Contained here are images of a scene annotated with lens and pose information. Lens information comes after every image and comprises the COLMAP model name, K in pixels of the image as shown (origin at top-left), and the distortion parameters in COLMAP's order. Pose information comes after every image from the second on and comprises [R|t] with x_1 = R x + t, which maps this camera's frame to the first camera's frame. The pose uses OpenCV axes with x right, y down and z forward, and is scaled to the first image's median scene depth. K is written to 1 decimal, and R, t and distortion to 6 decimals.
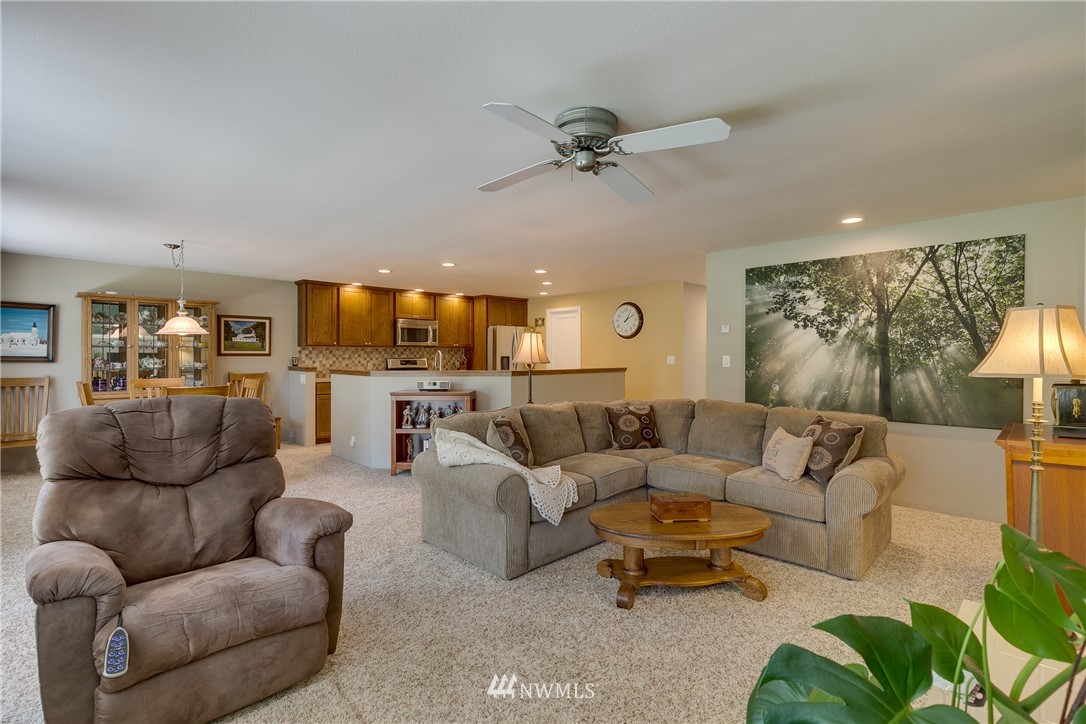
lens RADIAL K [[503.8, 0, 538.1], [0, 503.8, 358.6], [0, 0, 1]] dist [-0.002532, -0.000067]
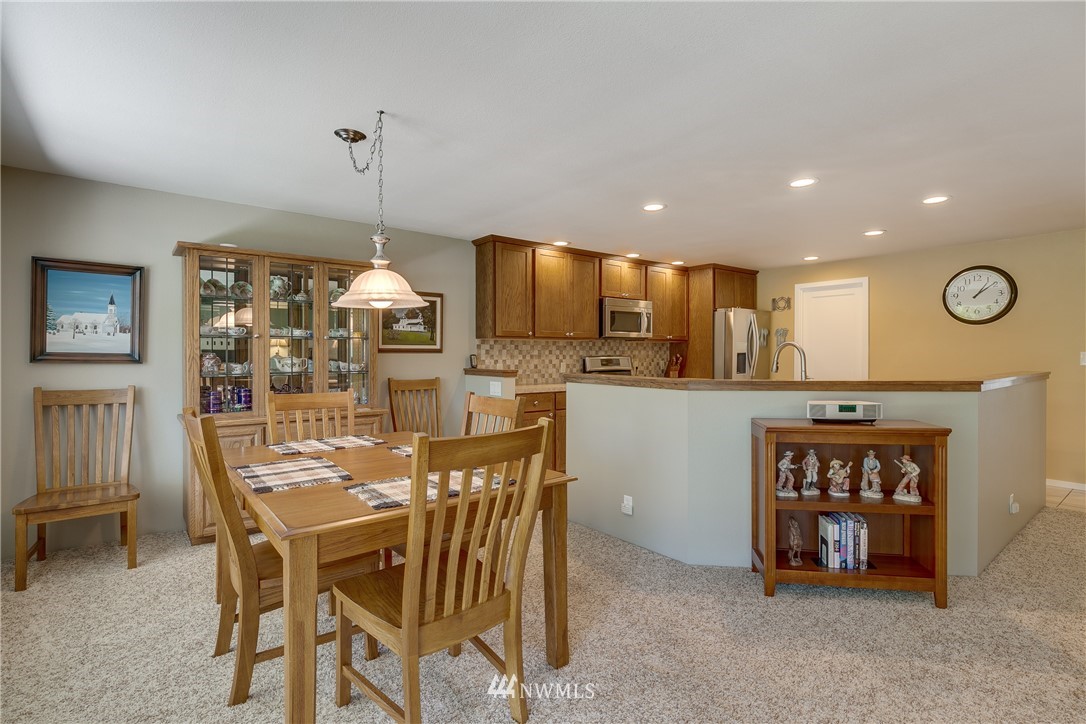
lens RADIAL K [[529.9, 0, 547.8], [0, 529.9, 359.4], [0, 0, 1]] dist [-0.002801, -0.000919]
pose [[0.994027, -0.000786, -0.109135, -0.304049], [0.001334, 0.999987, 0.004948, 0.000392], [0.109129, -0.005064, 0.994015, 0.313710]]
